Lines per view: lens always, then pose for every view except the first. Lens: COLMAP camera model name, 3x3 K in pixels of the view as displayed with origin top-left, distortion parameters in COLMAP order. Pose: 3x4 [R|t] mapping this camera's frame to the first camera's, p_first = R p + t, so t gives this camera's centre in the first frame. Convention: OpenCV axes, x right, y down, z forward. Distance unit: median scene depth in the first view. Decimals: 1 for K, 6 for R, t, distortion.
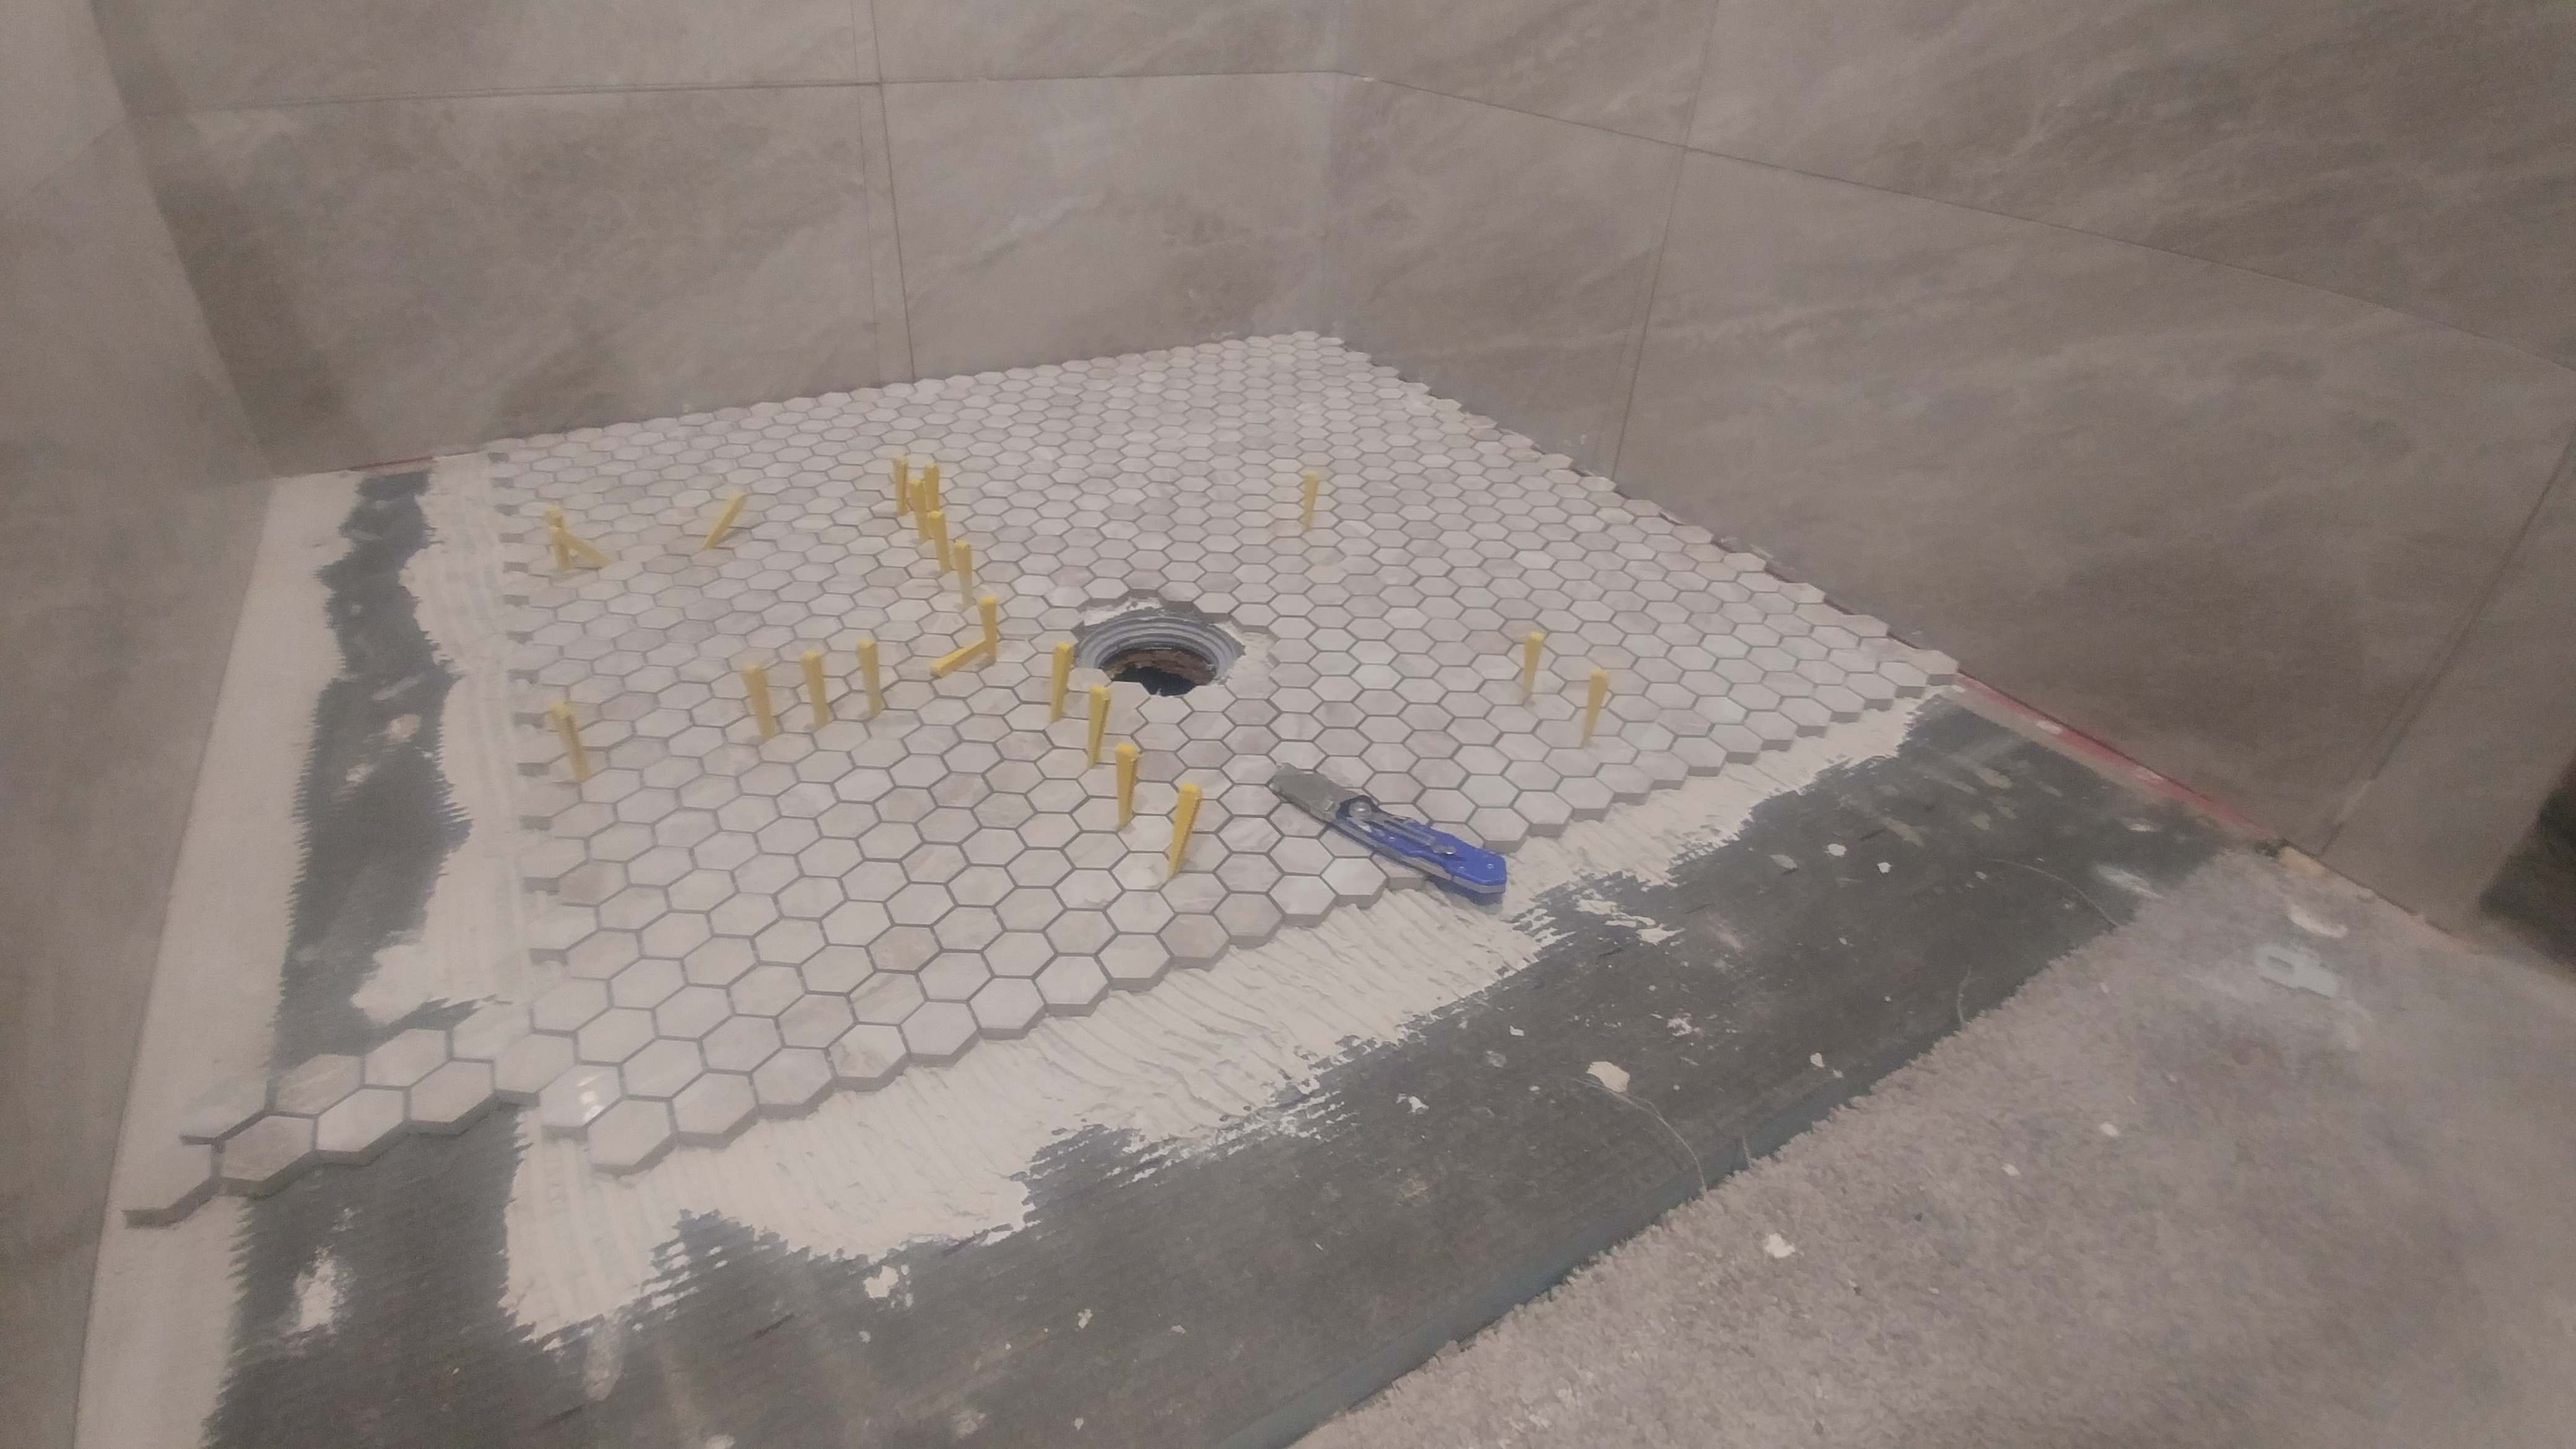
lens RADIAL K [[1154.3, 0, 1289.3], [0, 1154.3, 718.8], [0, 0, 1]] dist [-0.026143, 0.007336]
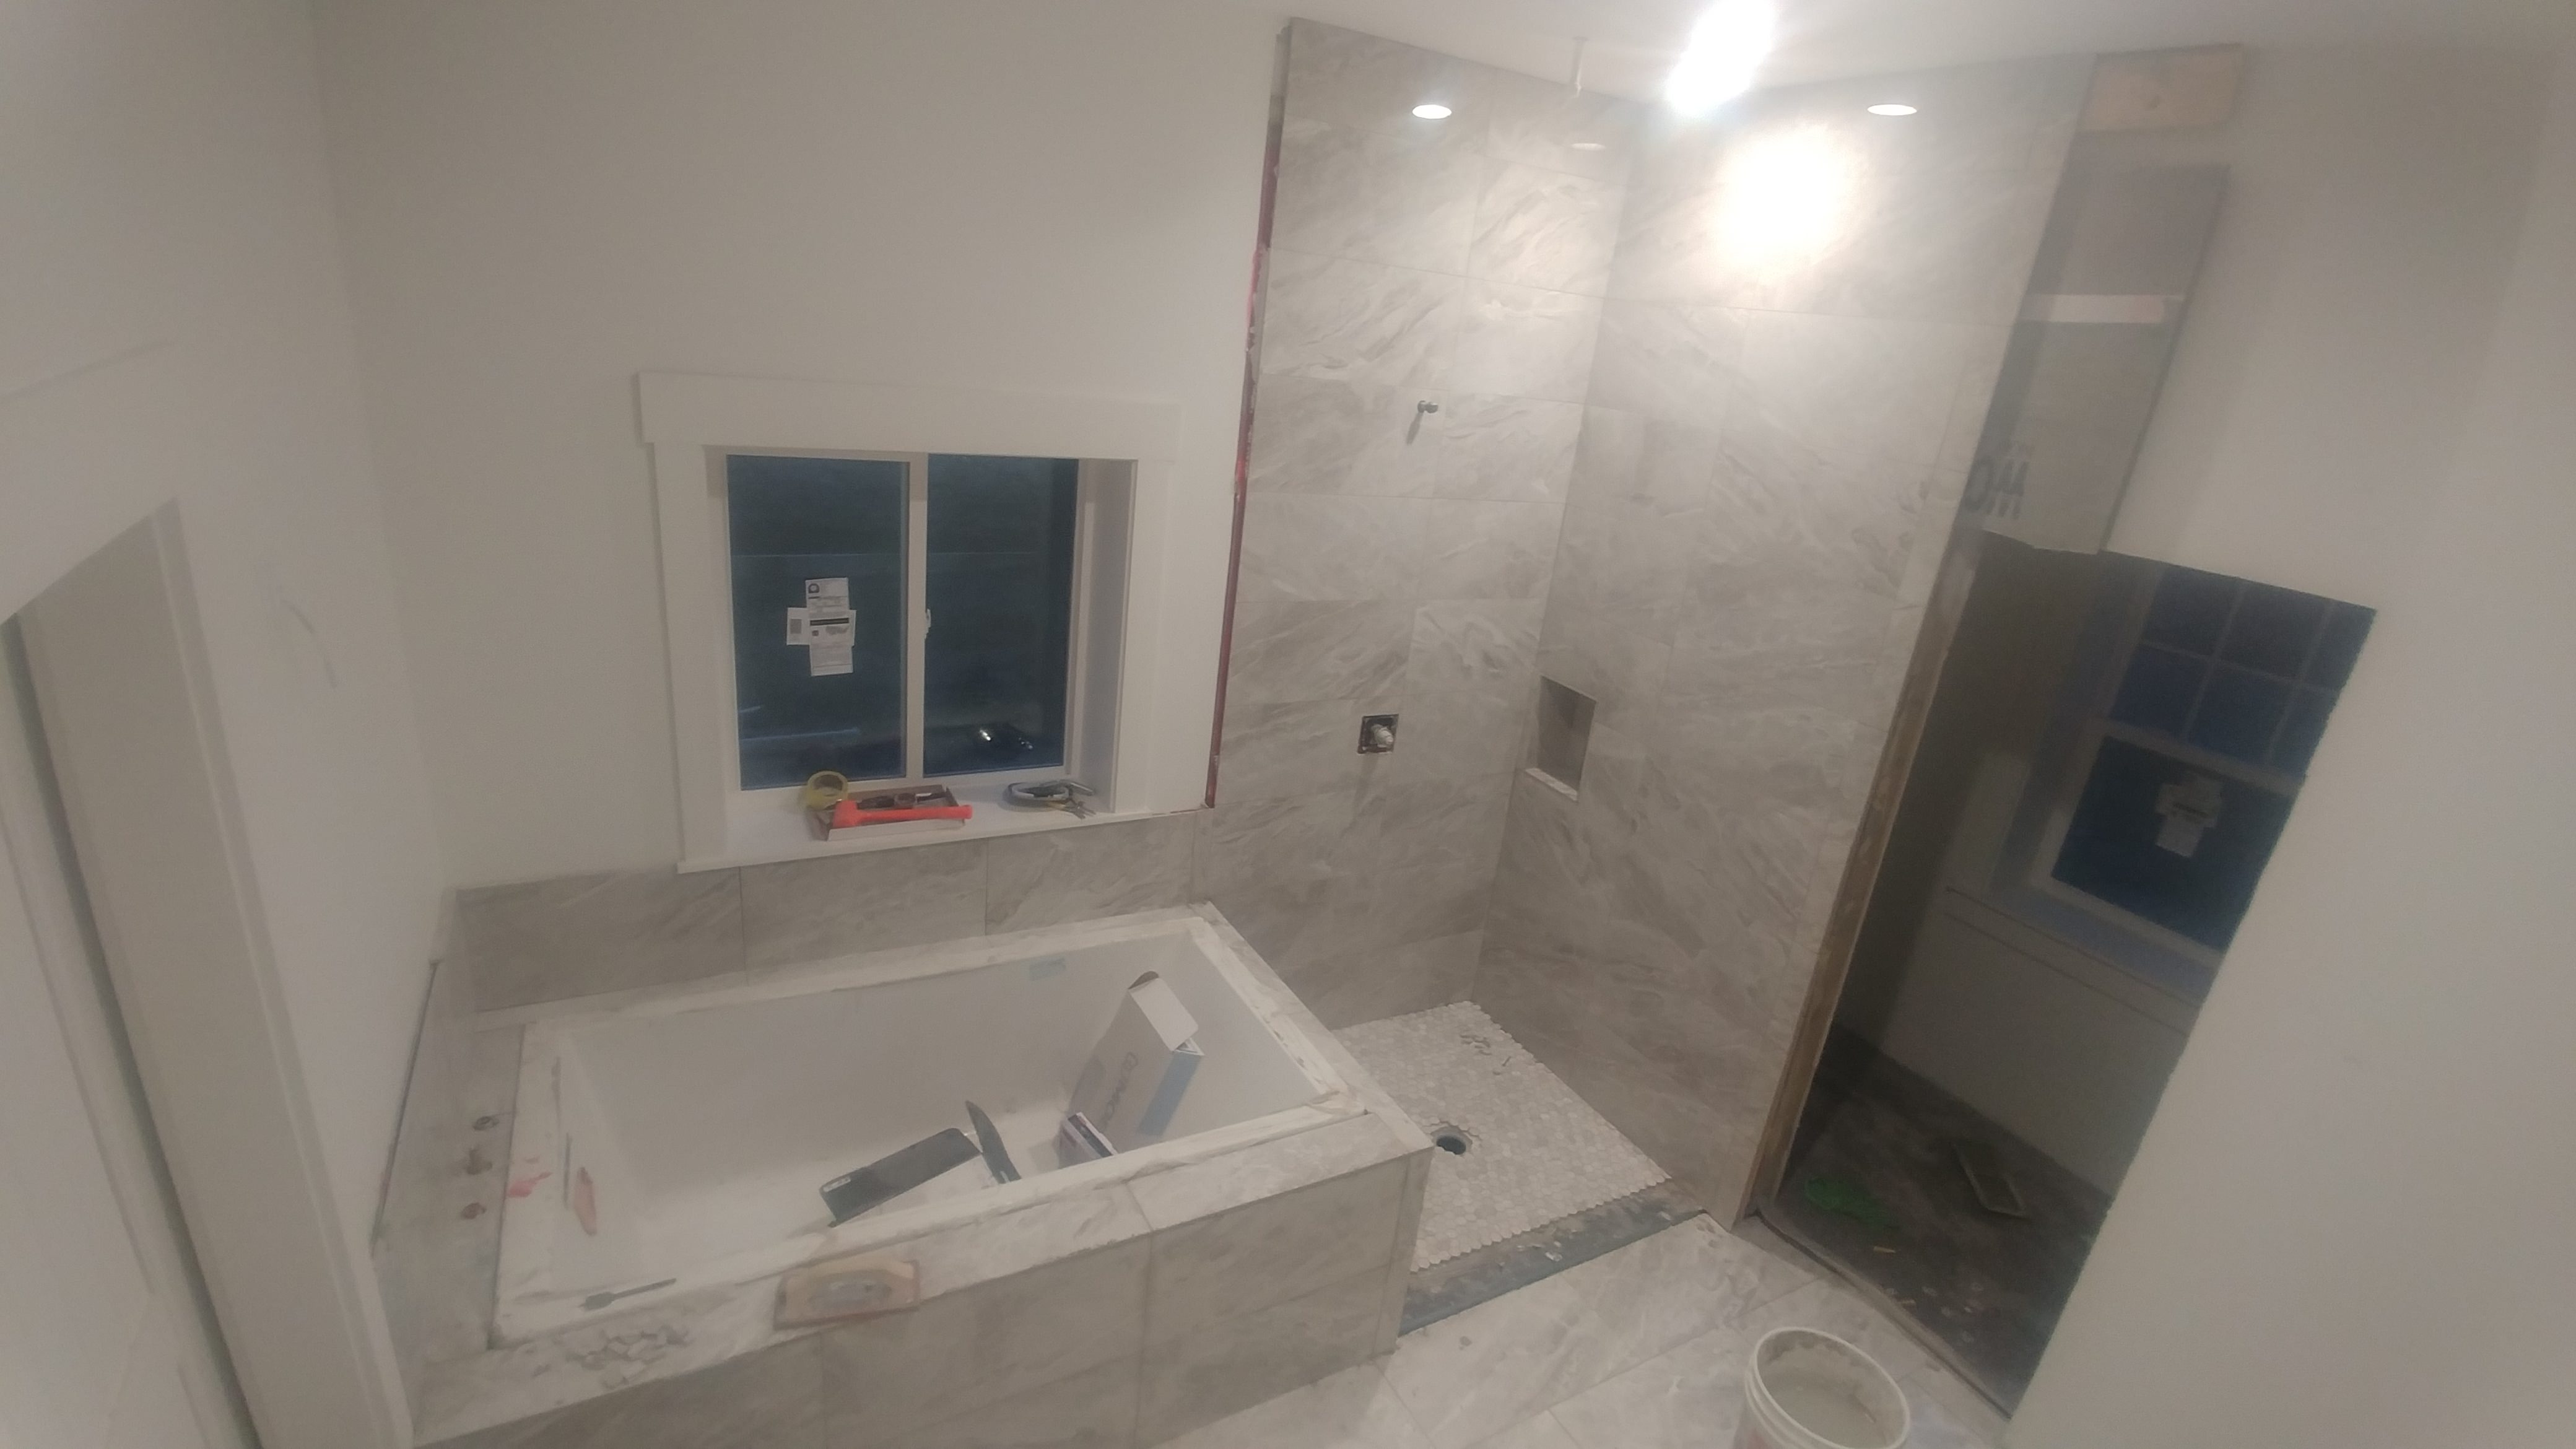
lens RADIAL K [[1154.3, 0, 1273.1], [0, 1154.3, 736.6], [0, 0, 1]] dist [-0.026143, 0.007336]
pose [[0.997232, 0.067632, -0.030875, -0.714157], [-0.073131, 0.967134, -0.243526, -0.403835], [0.013390, 0.245110, 0.969403, -3.288829]]
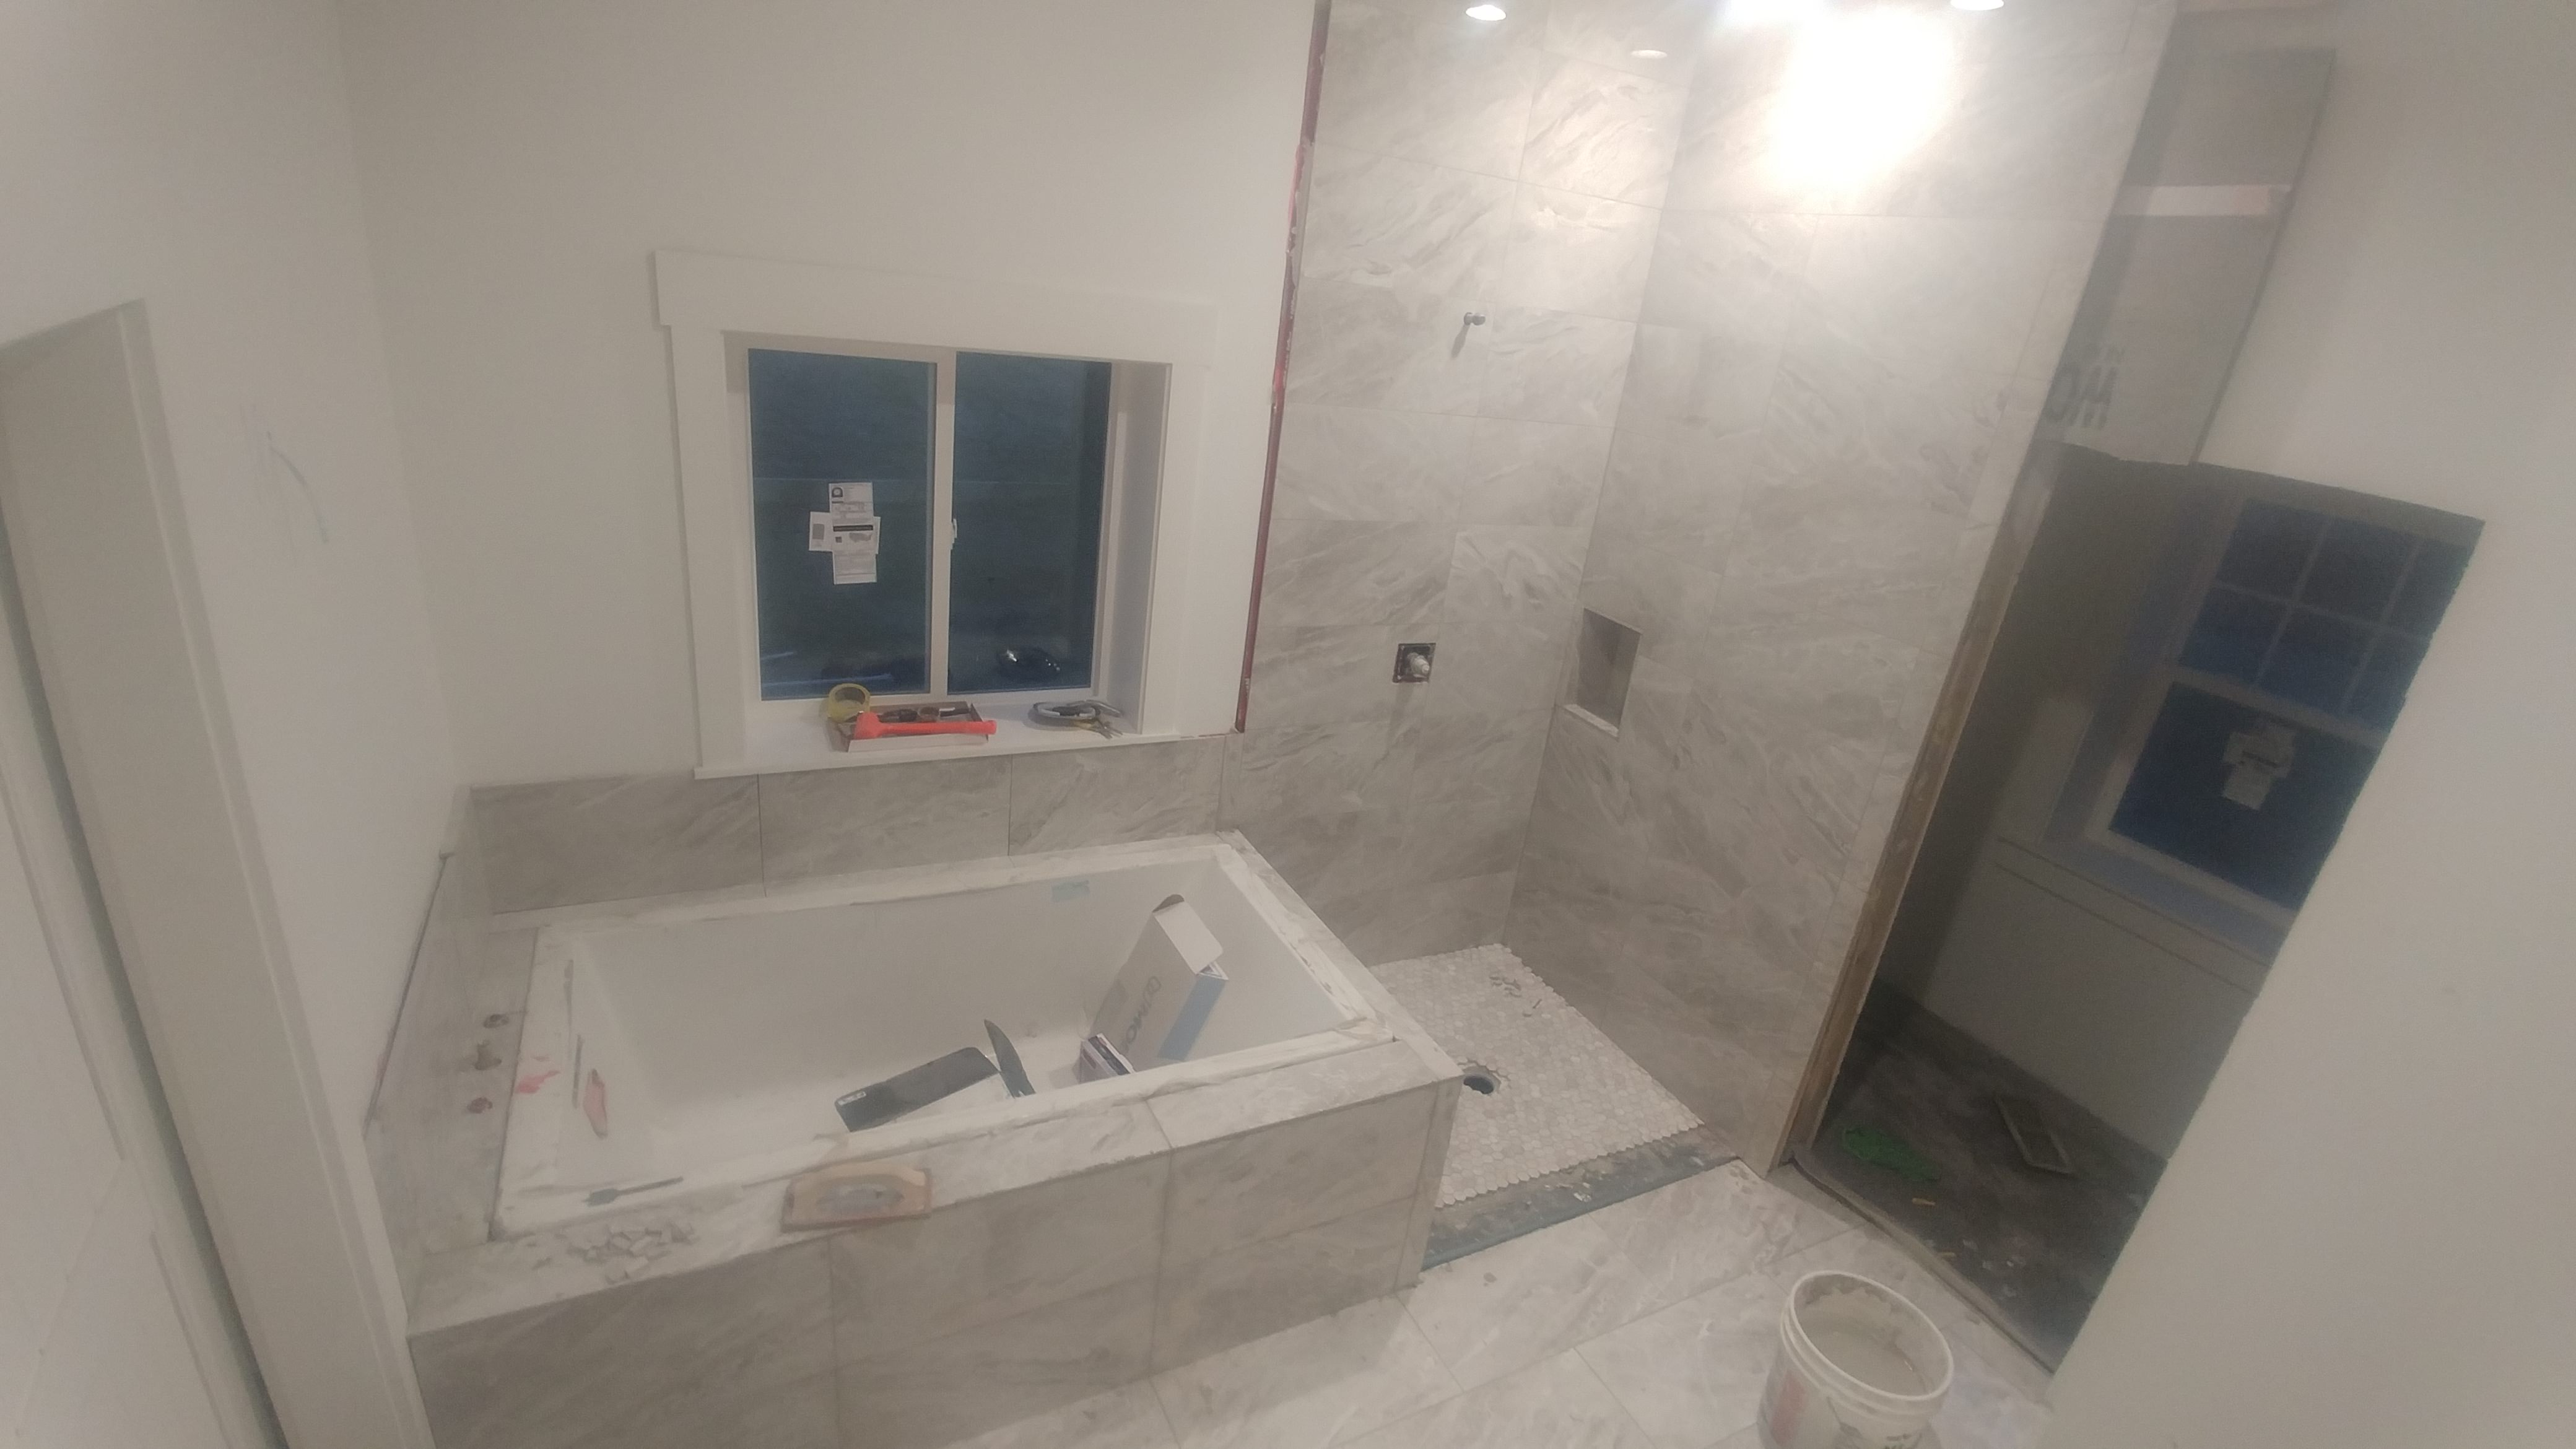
lens RADIAL K [[1154.3, 0, 1278.4], [0, 1154.3, 732.2], [0, 0, 1]] dist [-0.026143, 0.007336]
pose [[0.994710, 0.089788, -0.049905, -0.715043], [-0.098476, 0.971753, -0.214473, -0.305873], [0.029238, 0.218252, 0.975454, -3.155552]]
